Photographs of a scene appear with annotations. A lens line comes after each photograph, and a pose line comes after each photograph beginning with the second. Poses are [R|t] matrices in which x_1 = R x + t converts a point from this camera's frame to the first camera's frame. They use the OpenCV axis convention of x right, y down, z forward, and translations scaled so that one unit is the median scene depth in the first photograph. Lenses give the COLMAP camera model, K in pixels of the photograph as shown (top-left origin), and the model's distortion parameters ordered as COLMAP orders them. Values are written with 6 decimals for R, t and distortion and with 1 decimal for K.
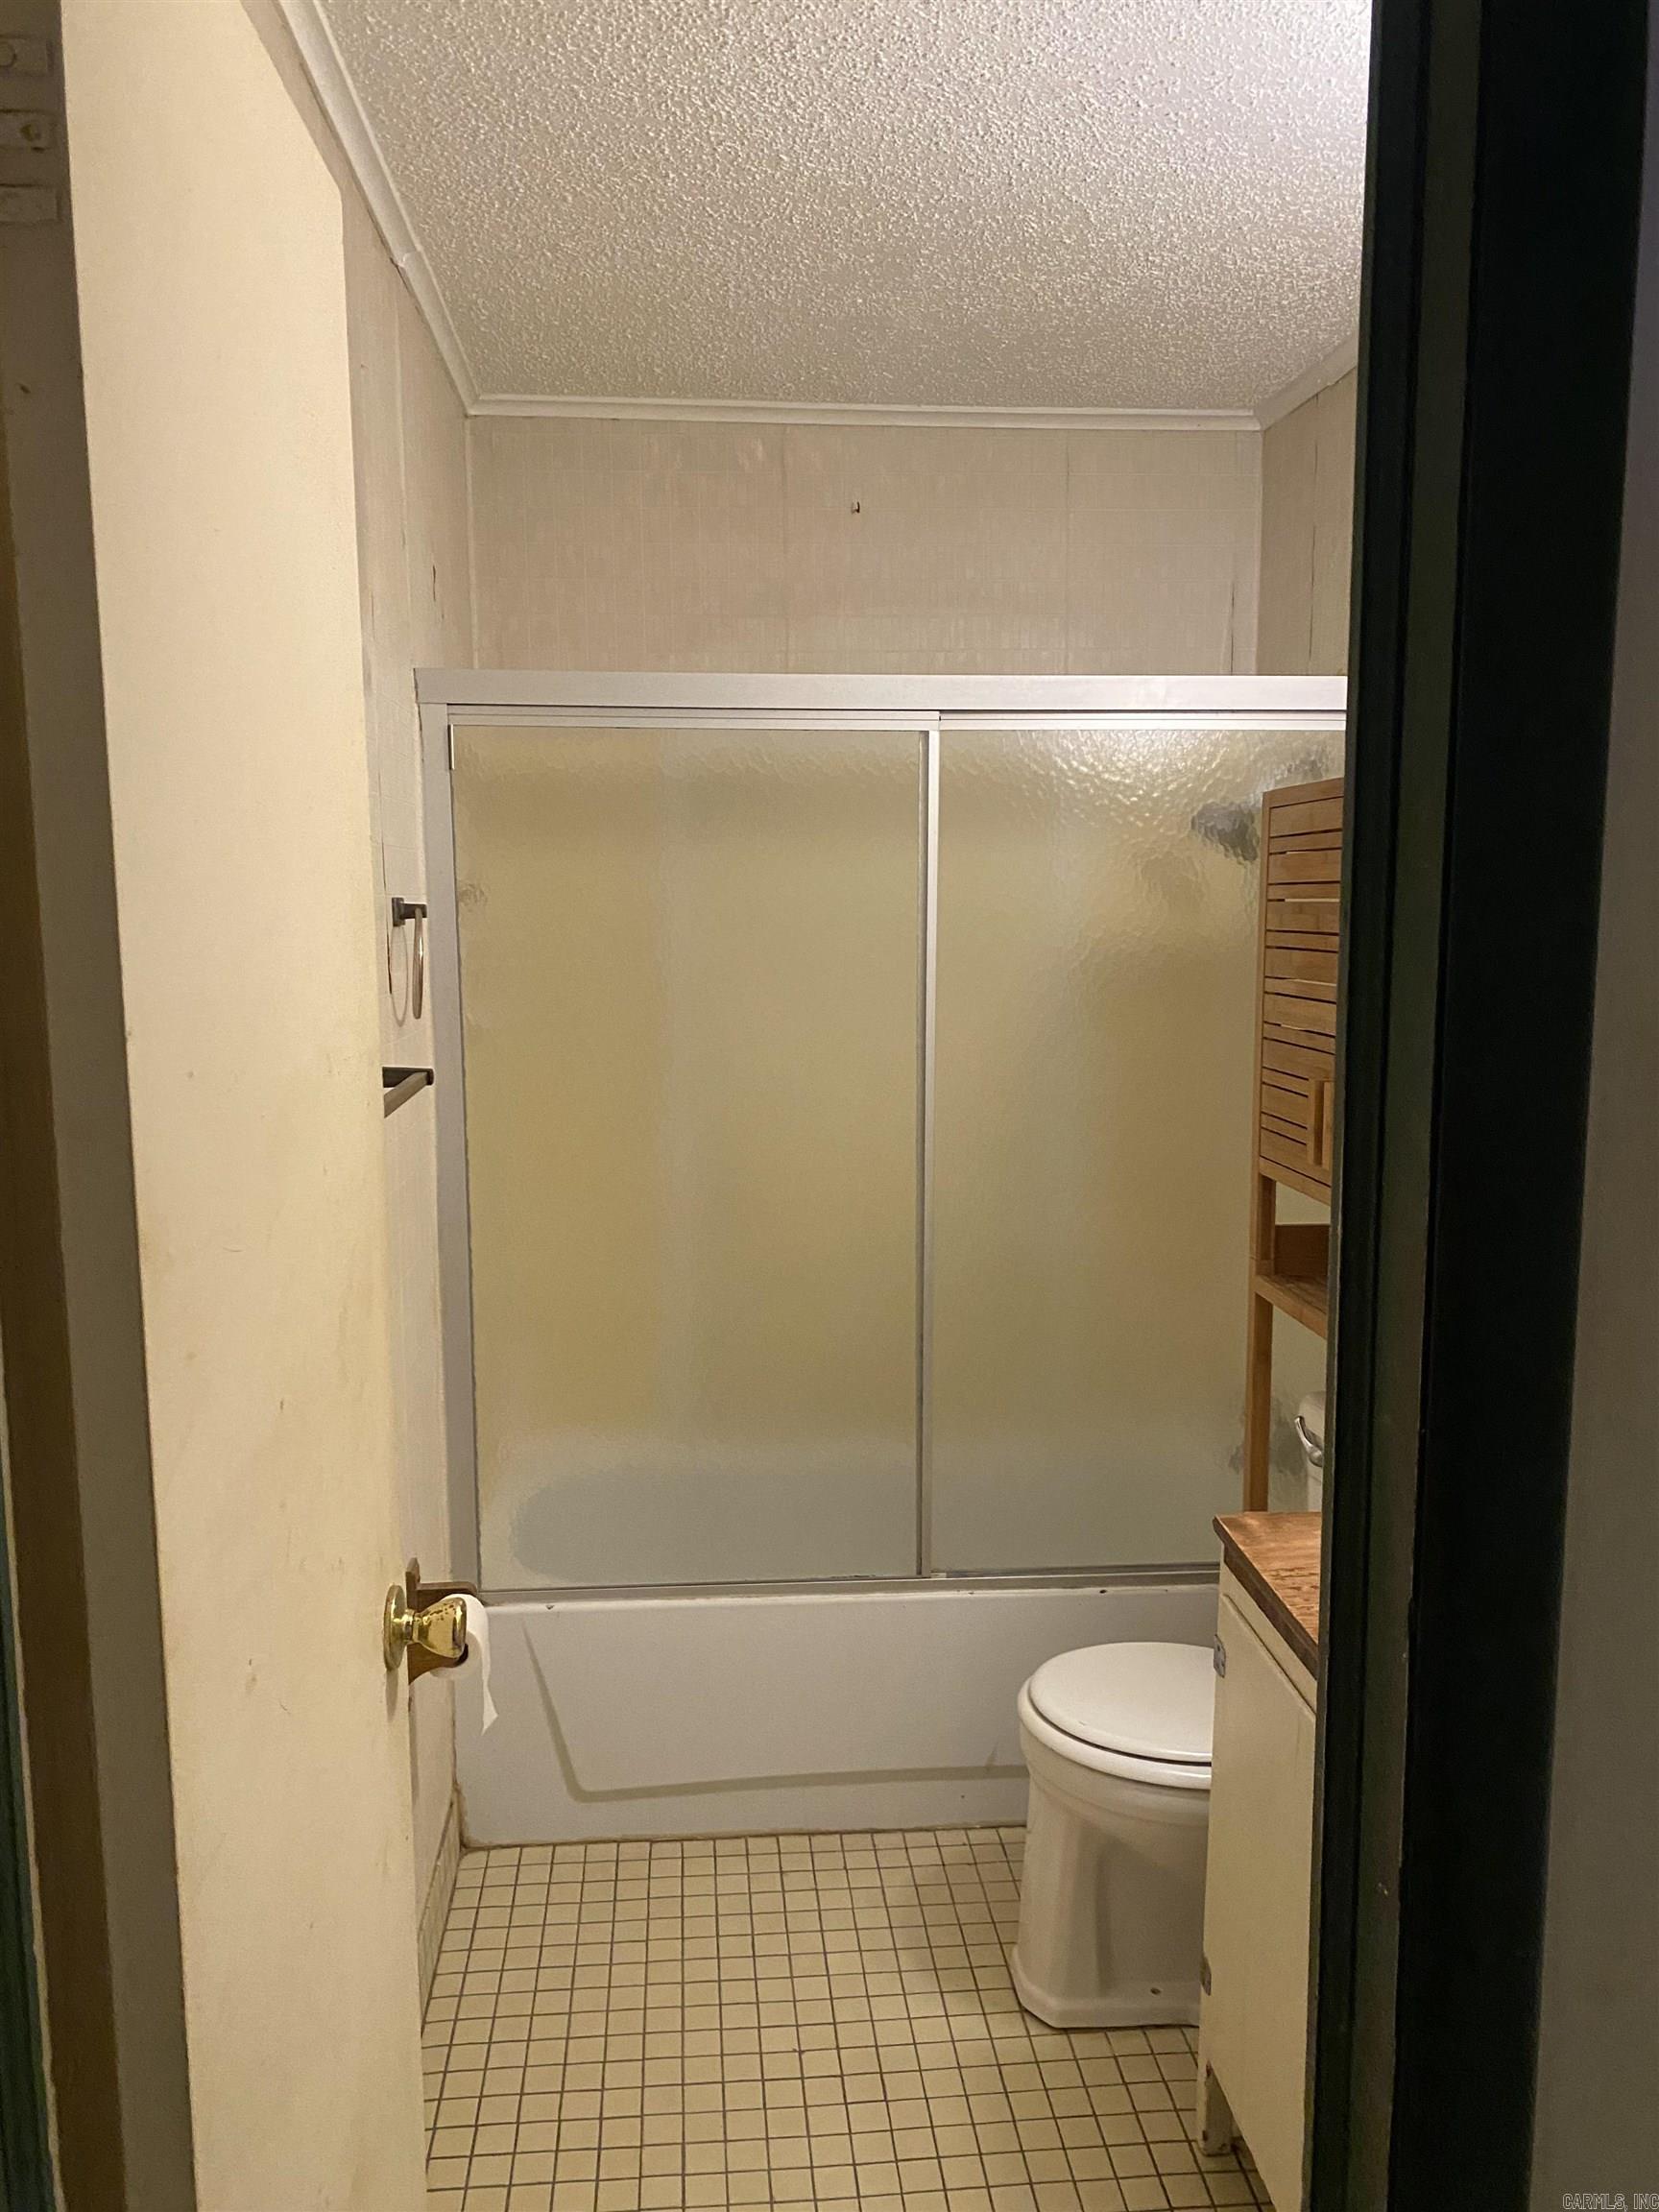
lens RADIAL K [[1702.2, 0, 829.5], [0, 1702.2, 1106.0], [0, 0, 1]] dist [0.027496, -0.029182]
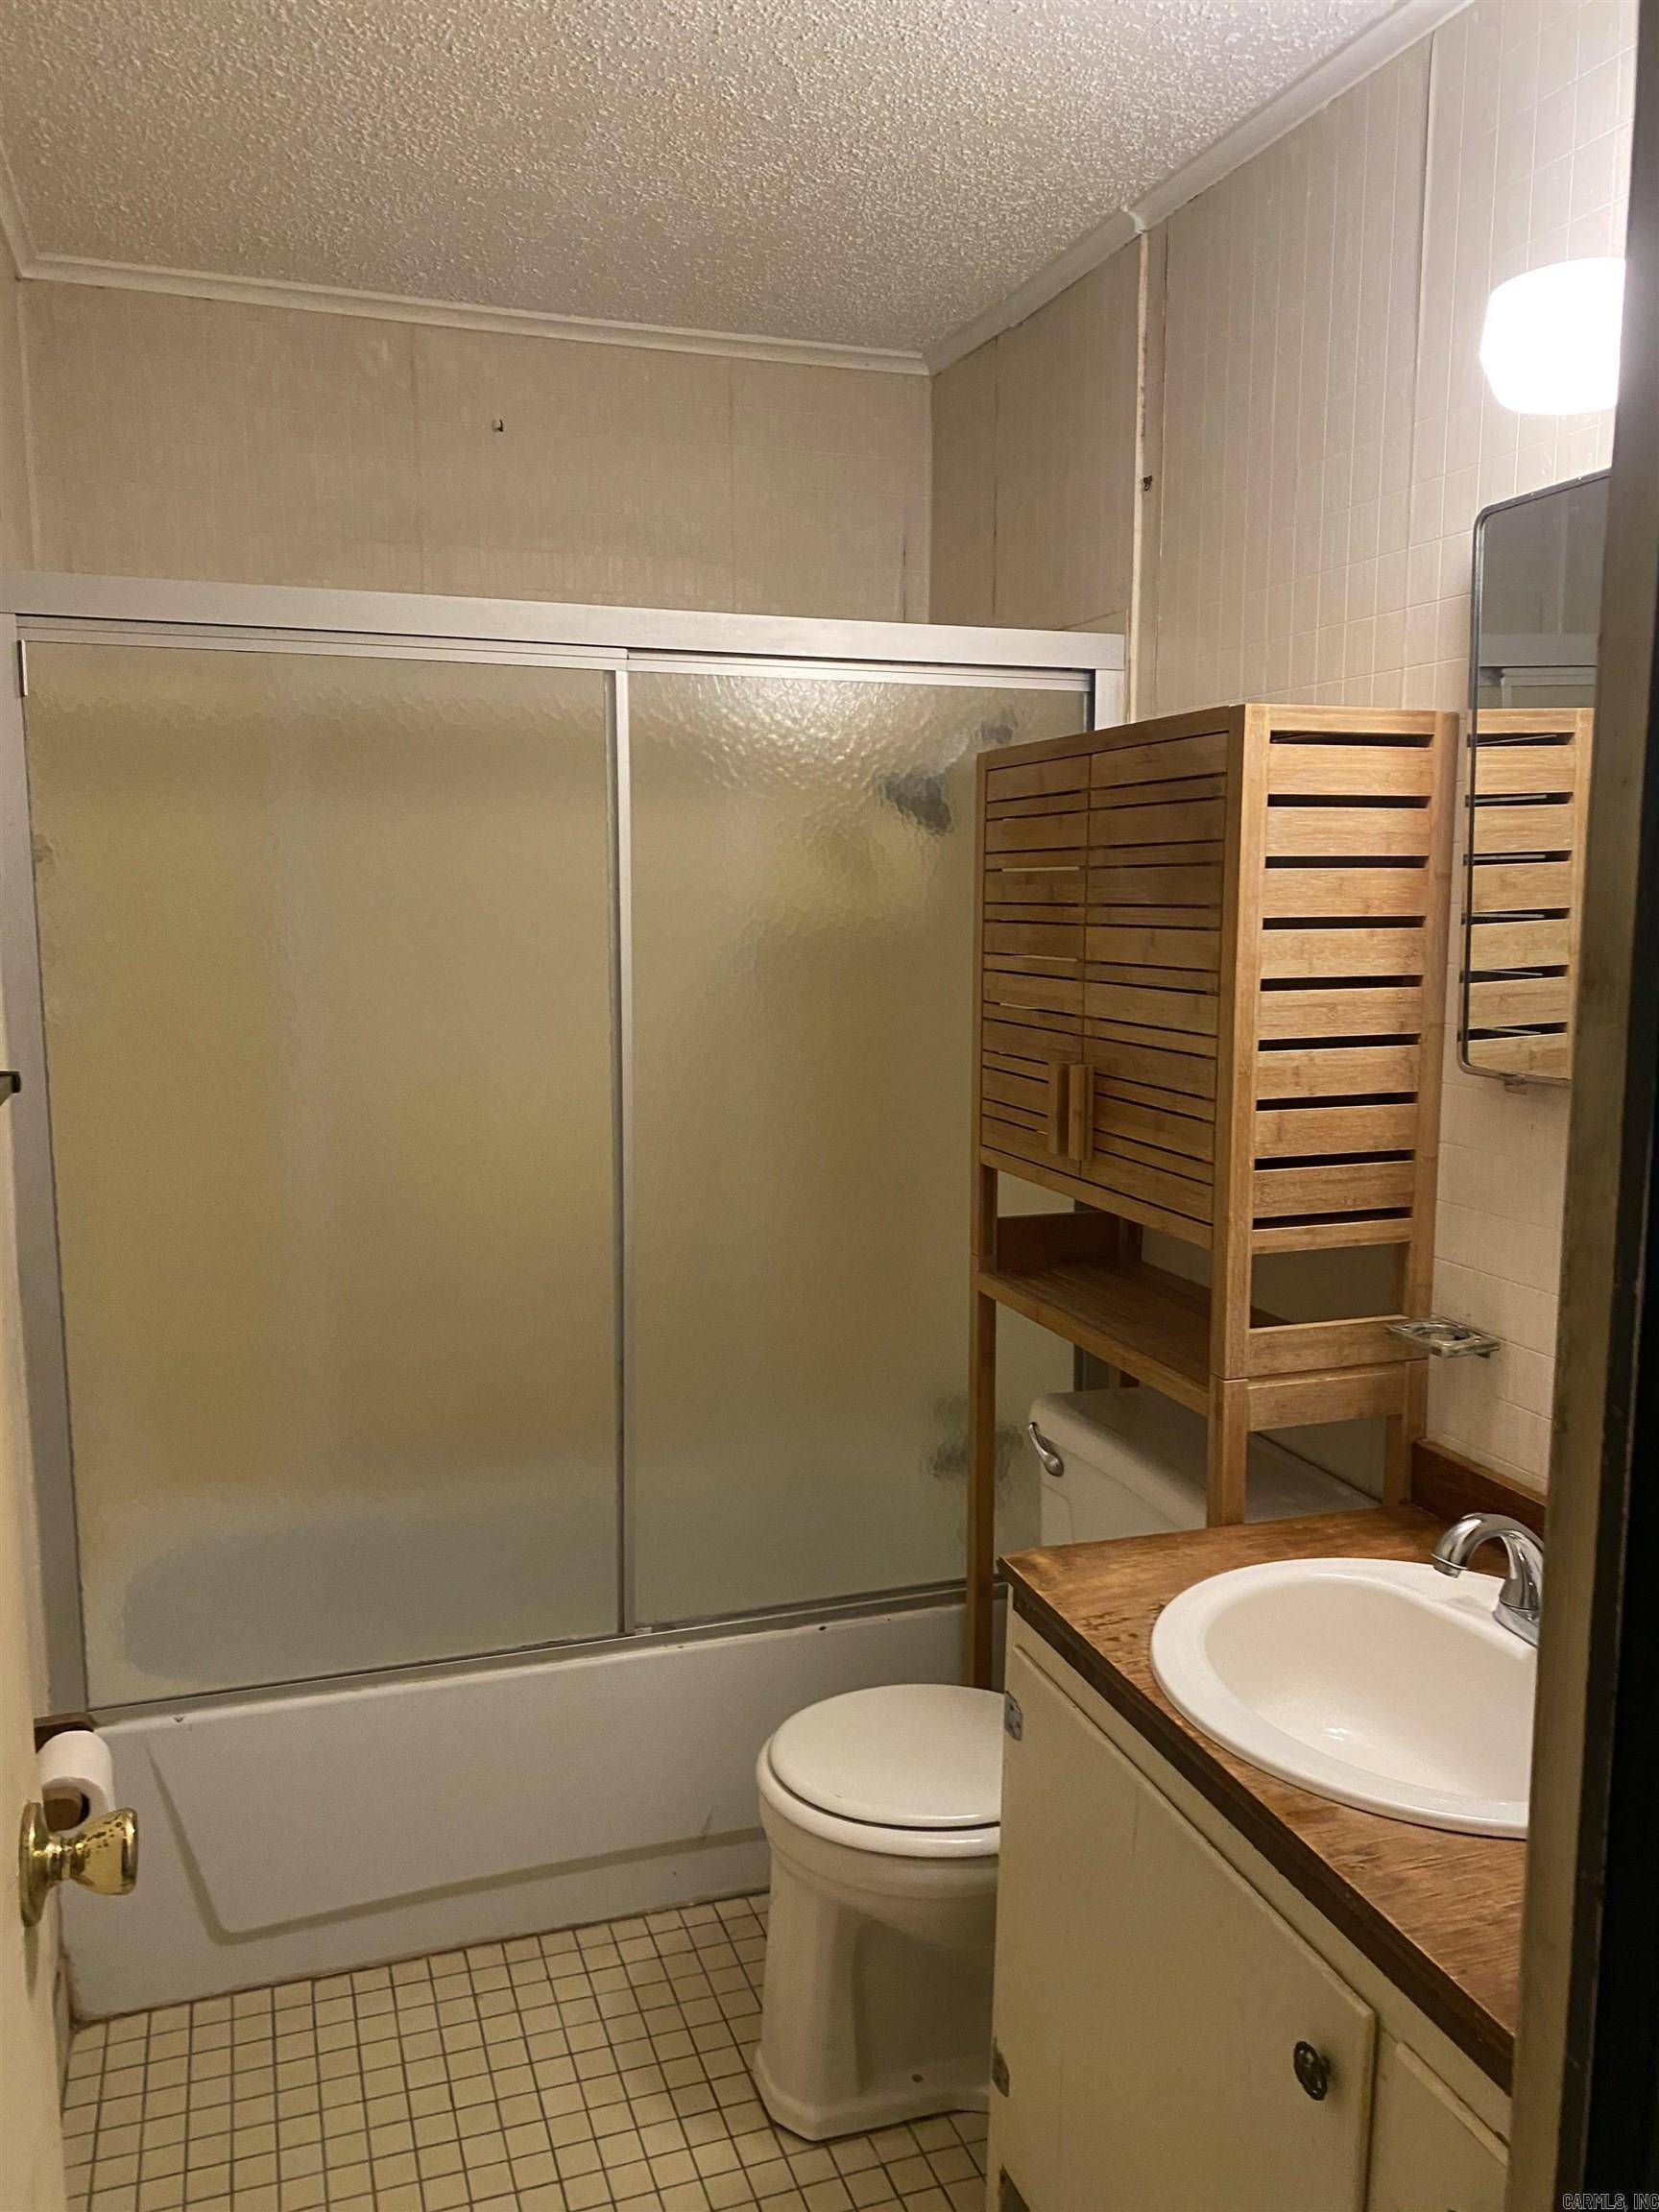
lens RADIAL K [[1702.2, 0, 829.5], [0, 1702.2, 1106.0], [0, 0, 1]] dist [0.027496, -0.029182]
pose [[0.969864, -0.026474, 0.242203, -0.052120], [0.024832, 0.999643, 0.009829, -0.003825], [-0.242377, -0.003519, 0.970176, 0.122934]]
